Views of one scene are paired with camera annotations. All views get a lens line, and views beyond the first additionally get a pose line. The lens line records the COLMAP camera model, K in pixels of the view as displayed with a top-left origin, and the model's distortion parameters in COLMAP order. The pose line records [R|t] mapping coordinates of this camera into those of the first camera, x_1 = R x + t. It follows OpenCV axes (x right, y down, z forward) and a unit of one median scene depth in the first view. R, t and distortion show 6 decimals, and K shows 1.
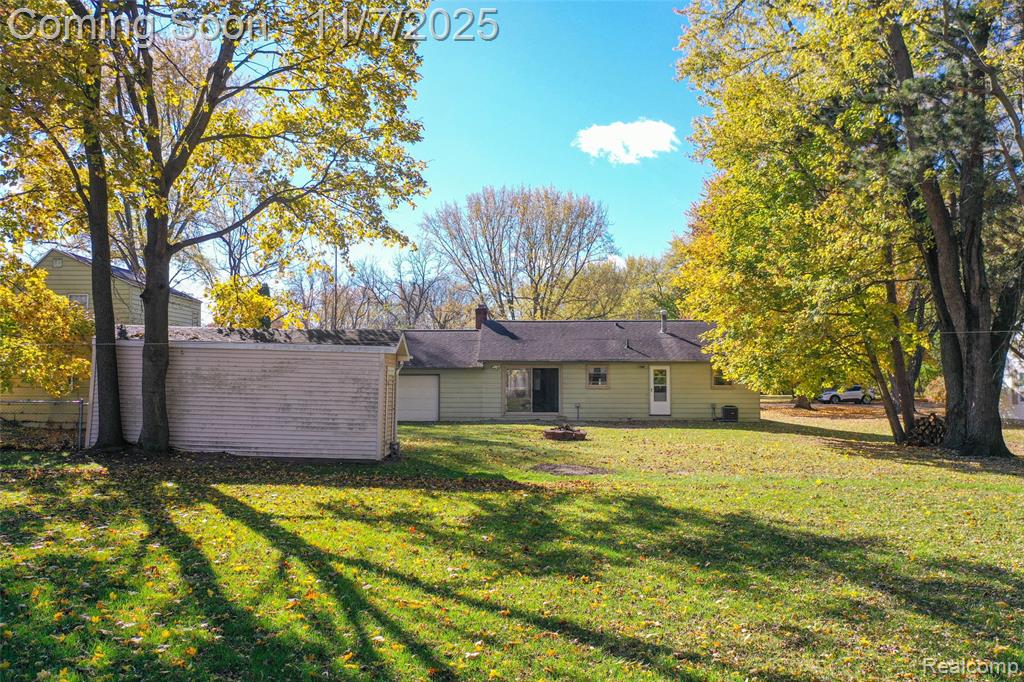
lens RADIAL K [[808.3, 0, 516.6], [0, 808.3, 340.5], [0, 0, 1]] dist [0.009891, -0.008586]
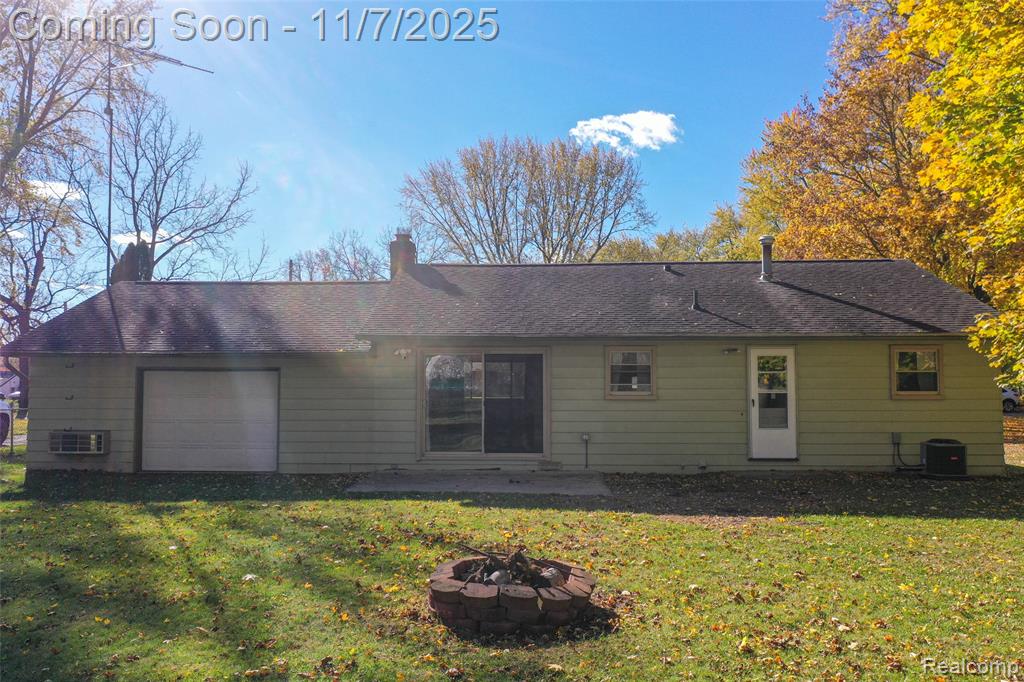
lens RADIAL K [[808.3, 0, 515.2], [0, 808.3, 340.1], [0, 0, 1]] dist [0.009891, -0.008586]
pose [[0.999295, -0.005640, -0.037106, 0.053462], [0.005559, 0.999982, -0.002291, 0.027393], [0.037118, 0.002083, 0.999309, 0.551857]]
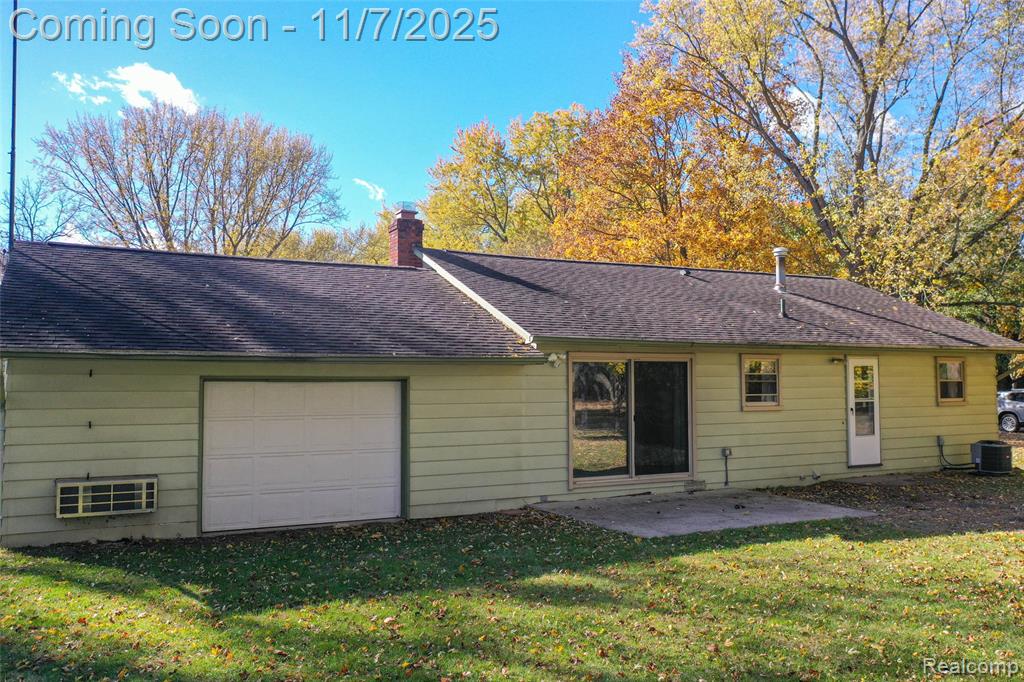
lens RADIAL K [[808.3, 0, 517.3], [0, 808.3, 343.8], [0, 0, 1]] dist [0.009891, -0.008586]
pose [[0.887104, 0.016528, 0.461273, -0.209007], [-0.018091, 0.999836, -0.001033, 0.027272], [-0.461214, -0.007429, 0.887258, 0.682141]]
